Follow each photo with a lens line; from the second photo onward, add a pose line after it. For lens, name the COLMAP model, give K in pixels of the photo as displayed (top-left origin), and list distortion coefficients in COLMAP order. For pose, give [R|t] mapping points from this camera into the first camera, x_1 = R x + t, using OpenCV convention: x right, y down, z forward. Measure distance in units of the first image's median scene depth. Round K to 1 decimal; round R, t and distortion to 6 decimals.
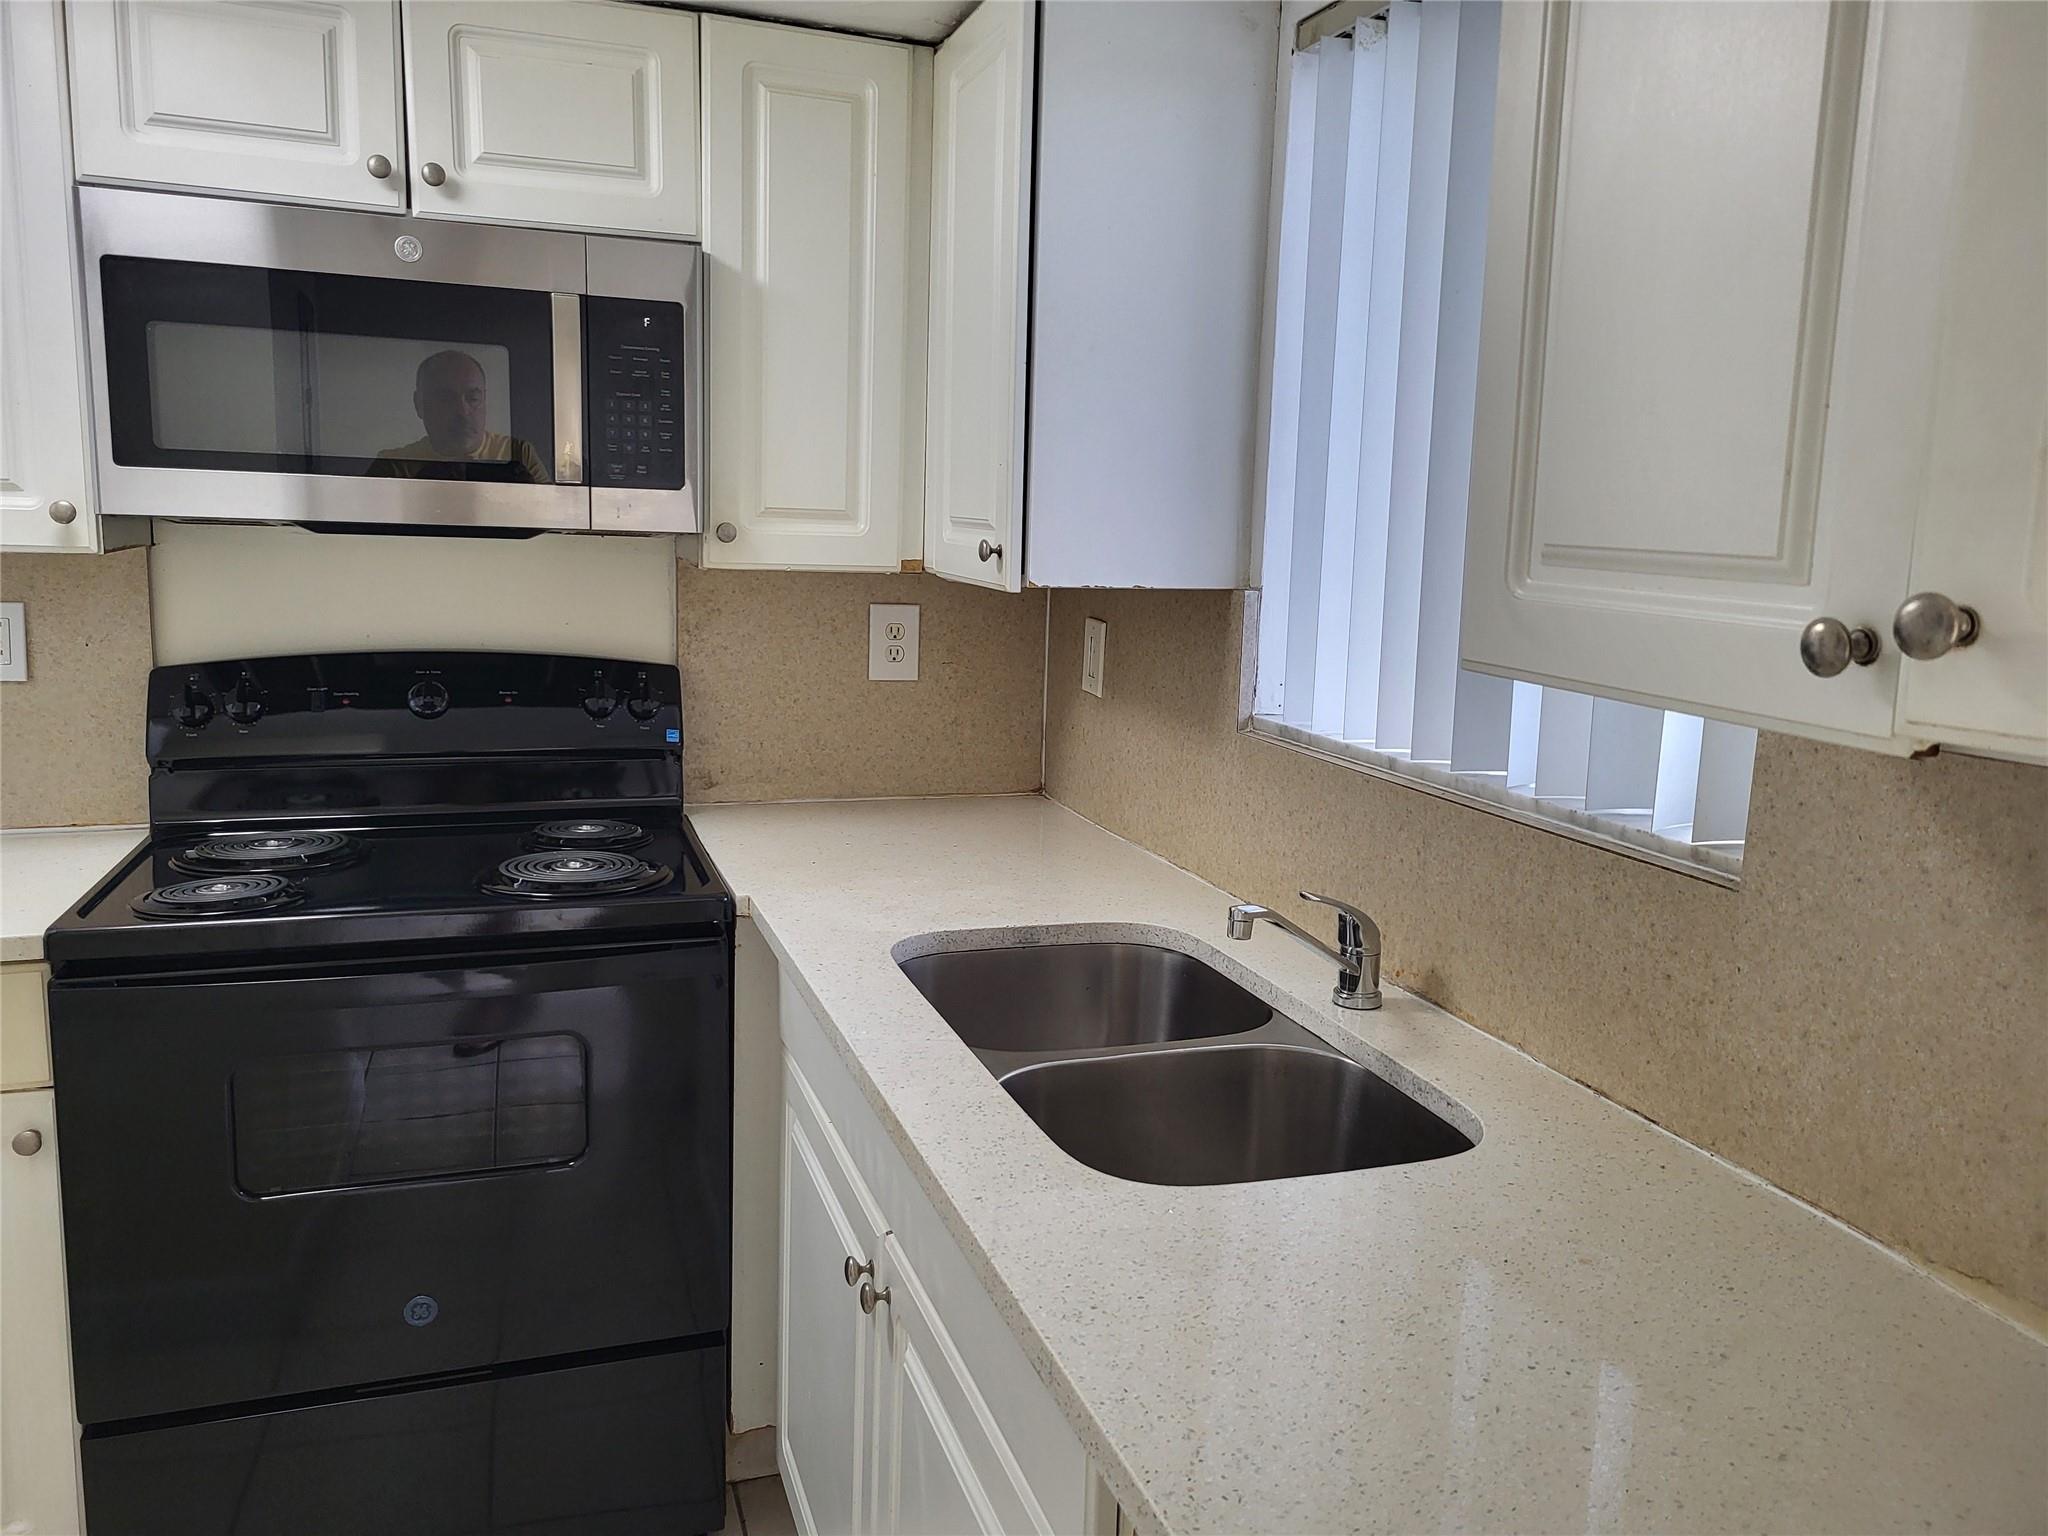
lens RADIAL K [[1572.0, 0, 1021.9], [0, 1572.0, 763.5], [0, 0, 1]] dist [0.037600, -0.002083]
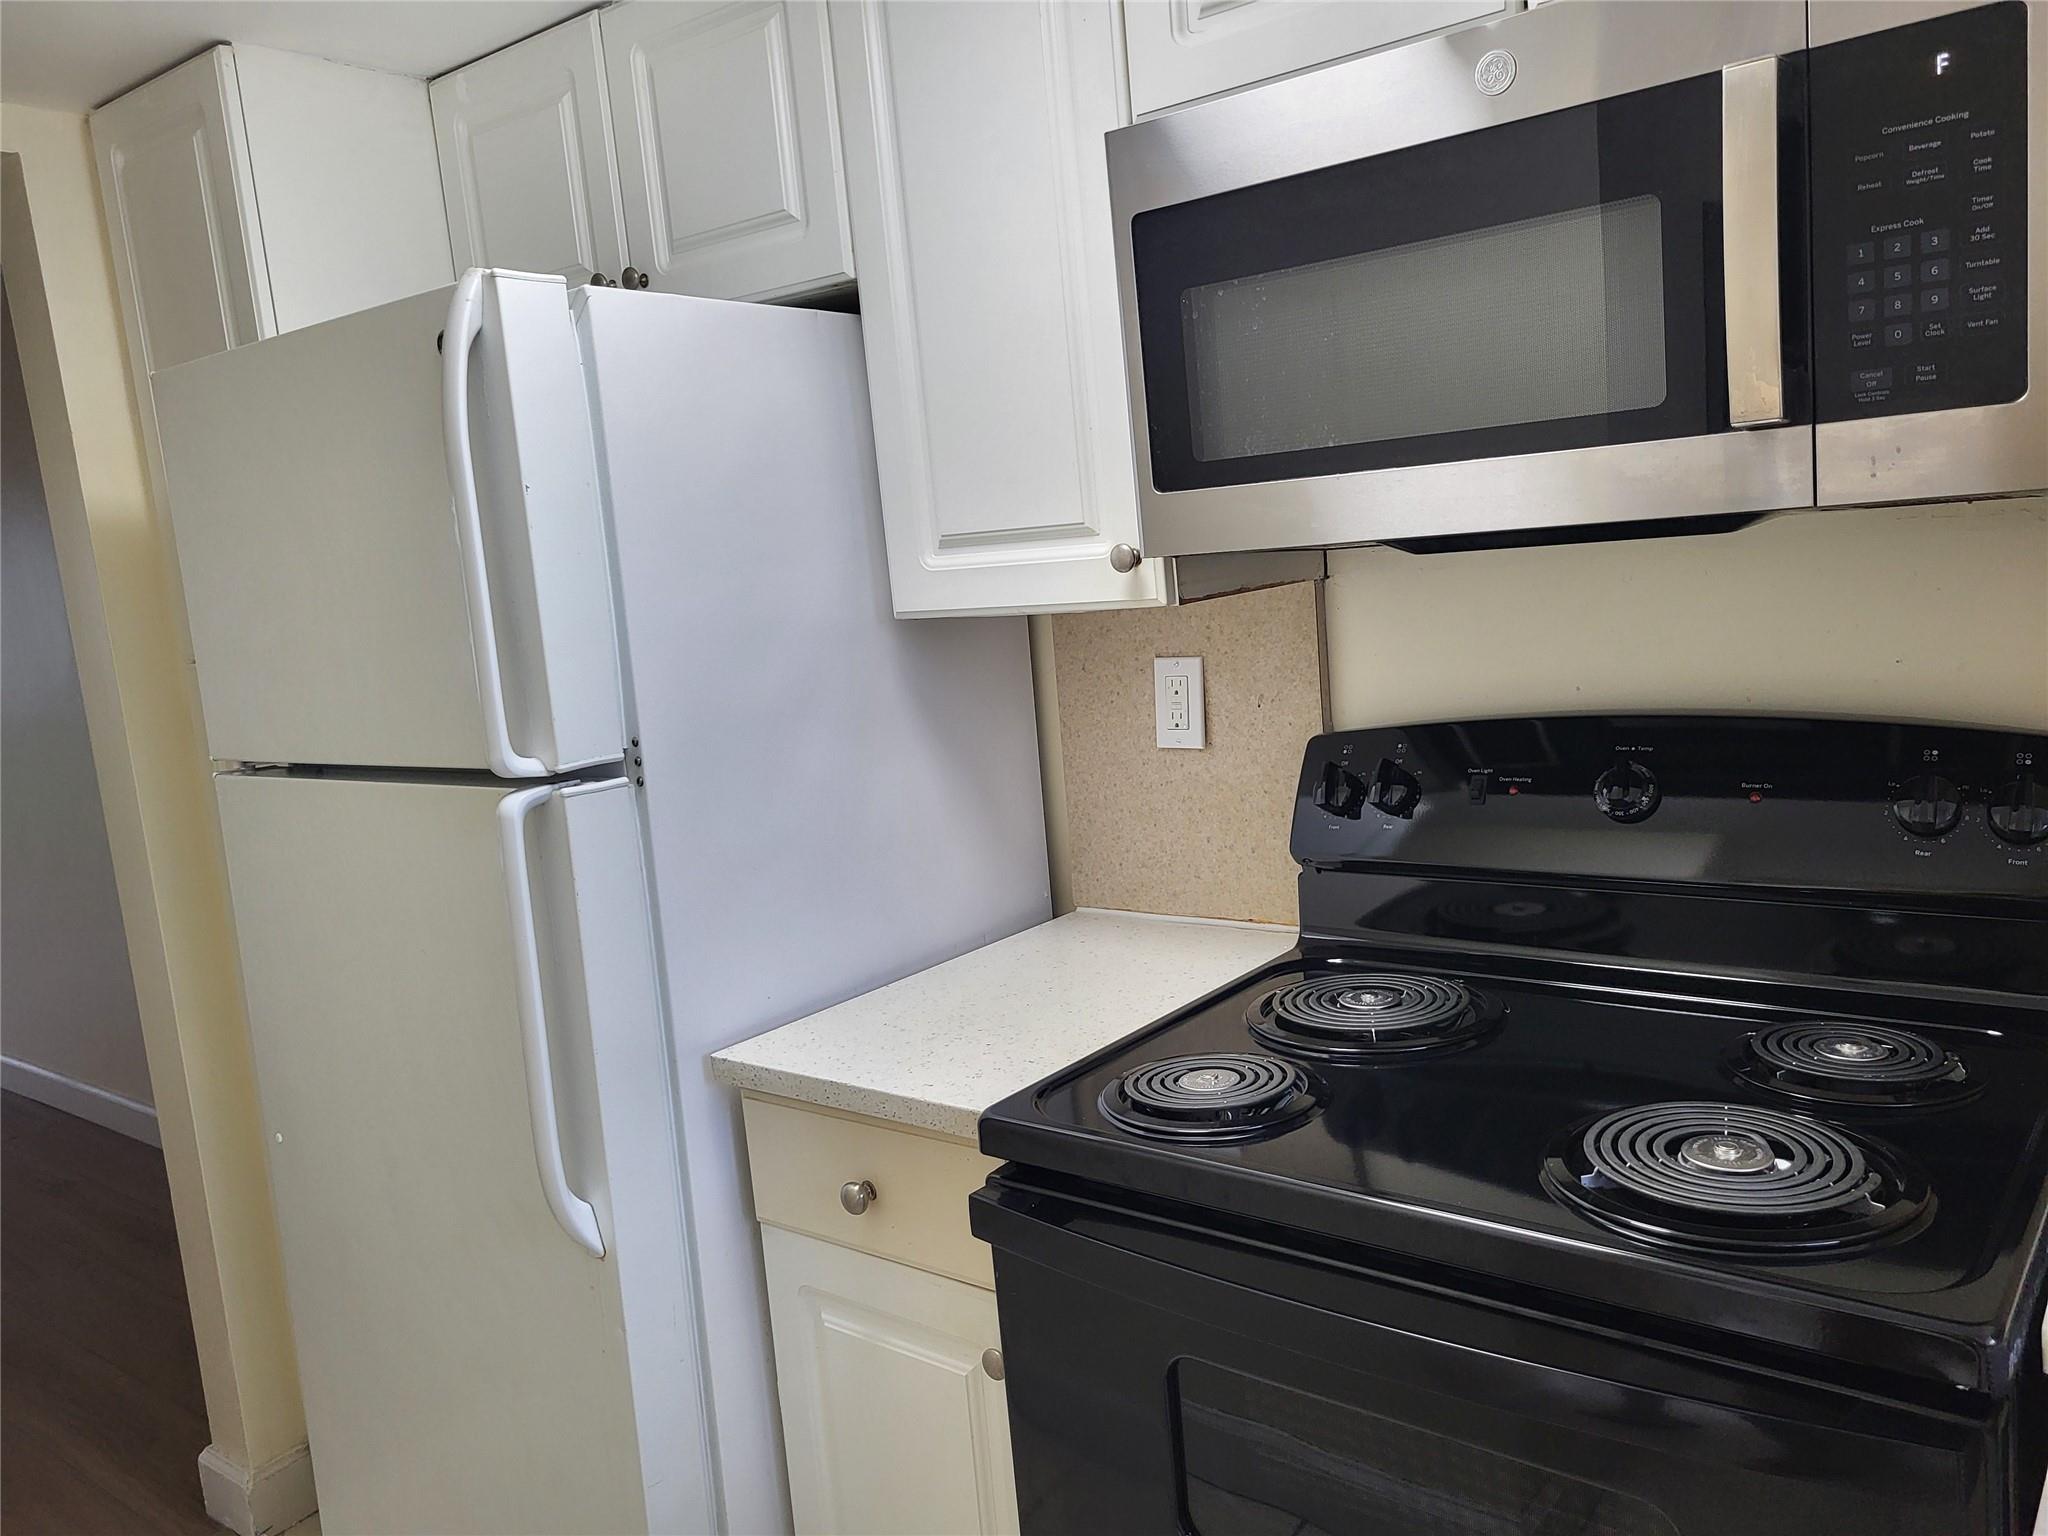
lens RADIAL K [[1572.0, 0, 1025.4], [0, 1572.0, 776.4], [0, 0, 1]] dist [0.037600, -0.002083]
pose [[0.528664, 0.050697, -0.847316, 0.038589], [-0.021720, 0.998696, 0.046203, -0.074130], [0.848553, -0.006022, 0.529076, 0.476788]]
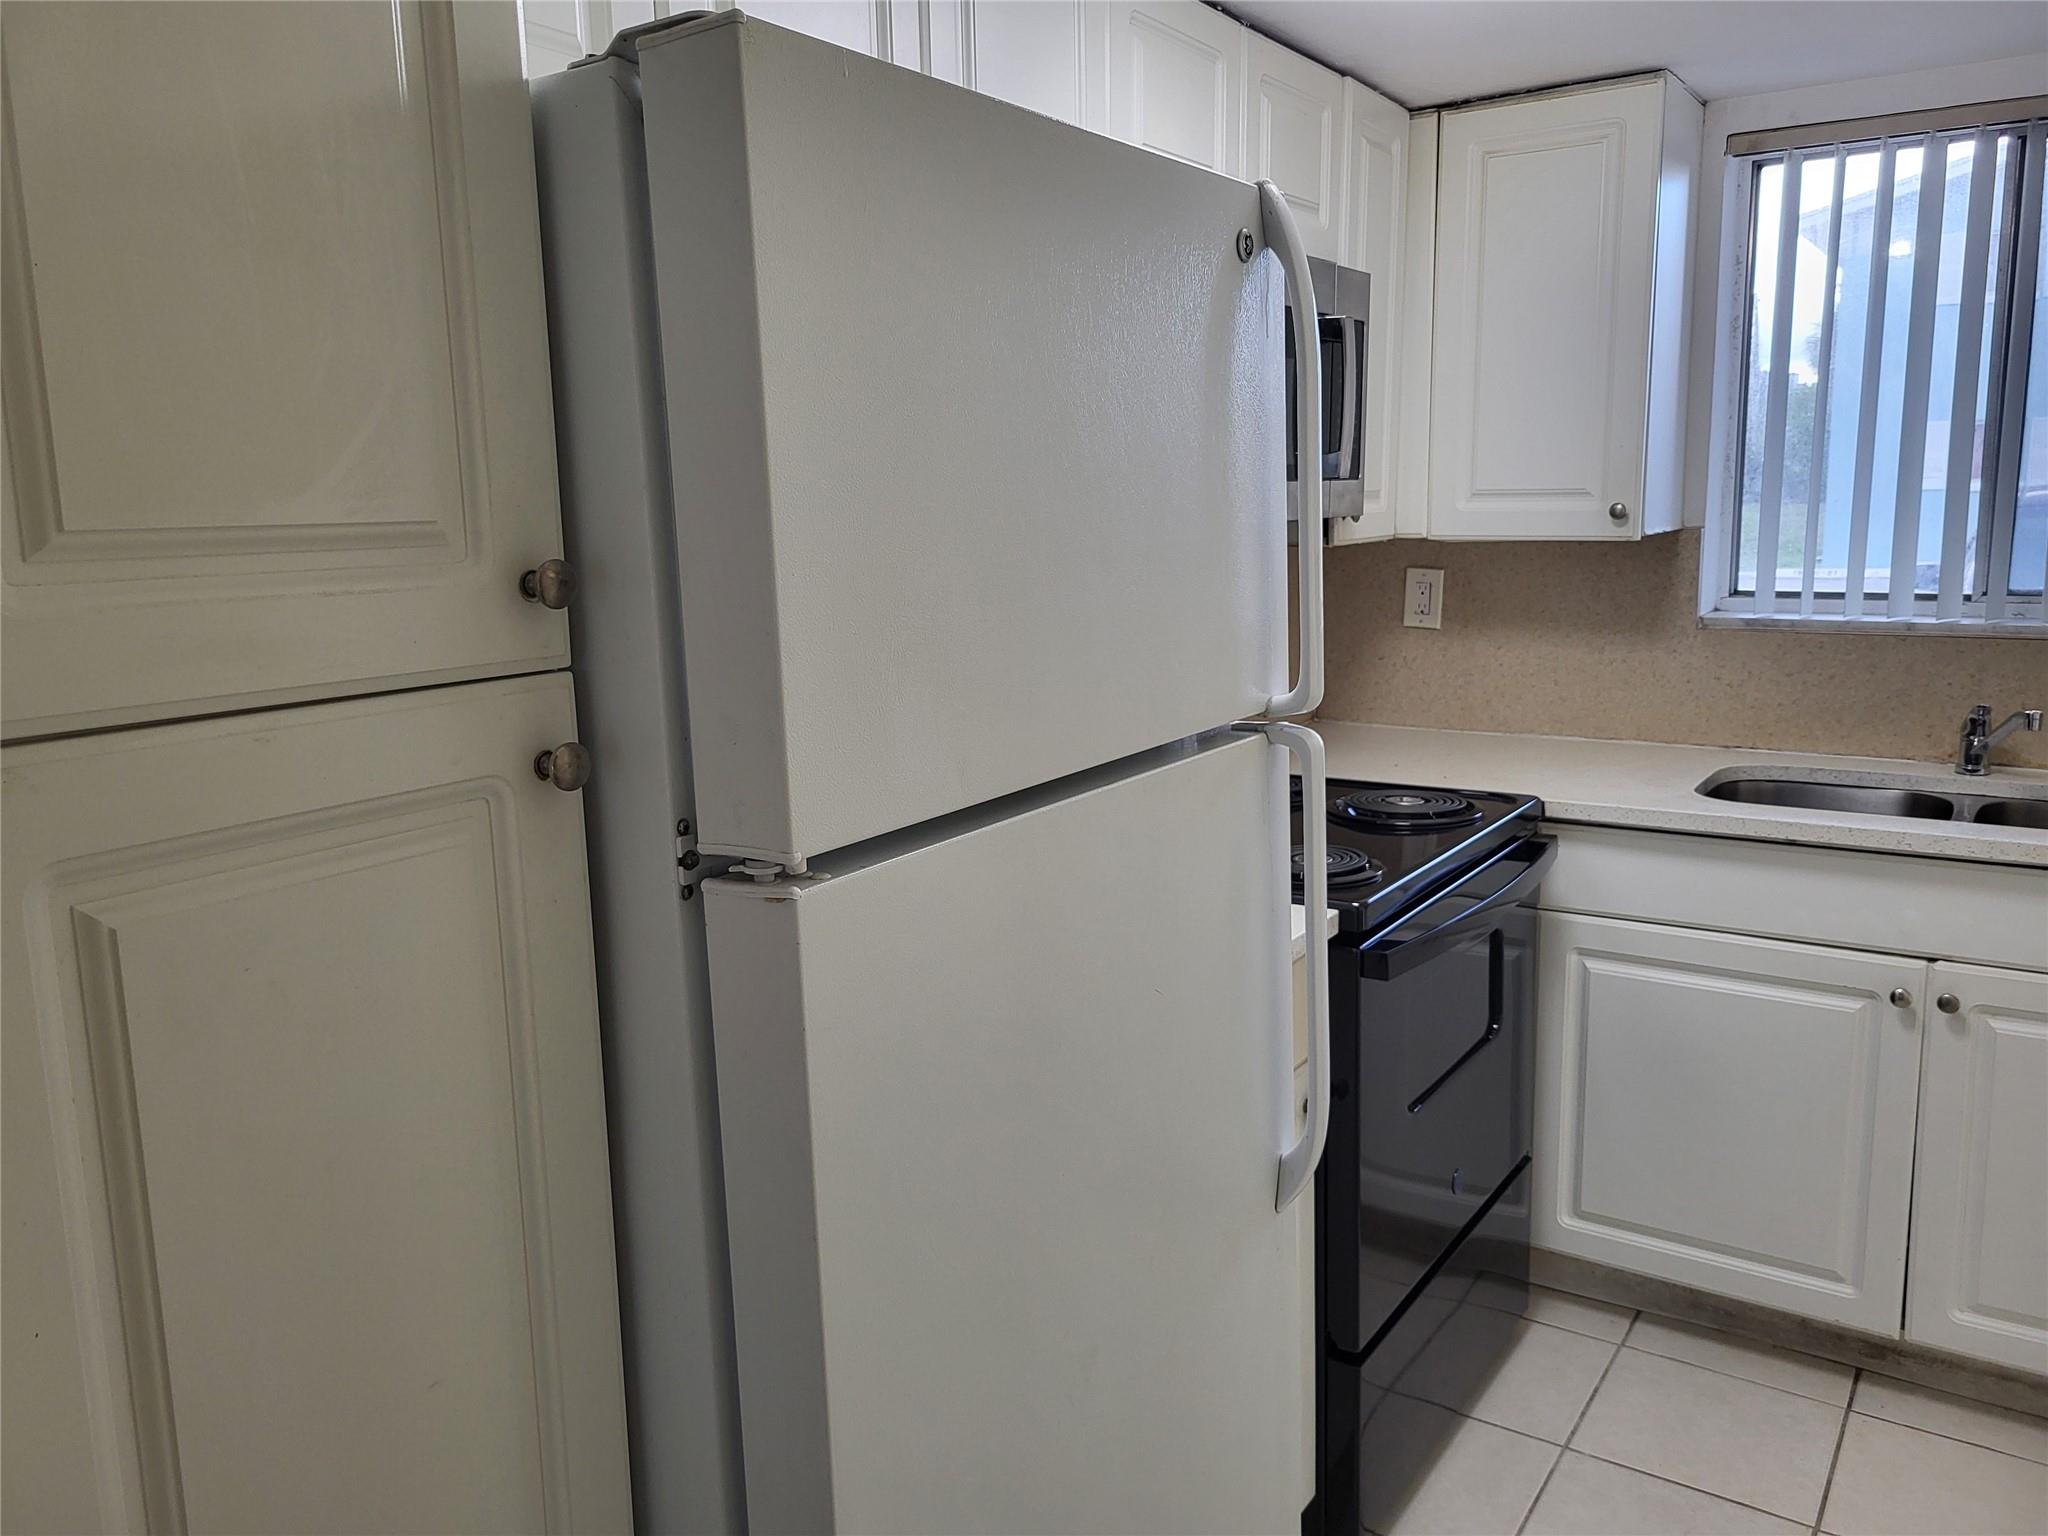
lens RADIAL K [[1572.0, 0, 1024.8], [0, 1572.0, 766.1], [0, 0, 1]] dist [0.037600, -0.002083]
pose [[0.787679, -0.154297, 0.596452, -1.490914], [0.141805, 0.987542, 0.068200, -0.100350], [-0.599545, 0.030860, 0.799746, 0.282663]]
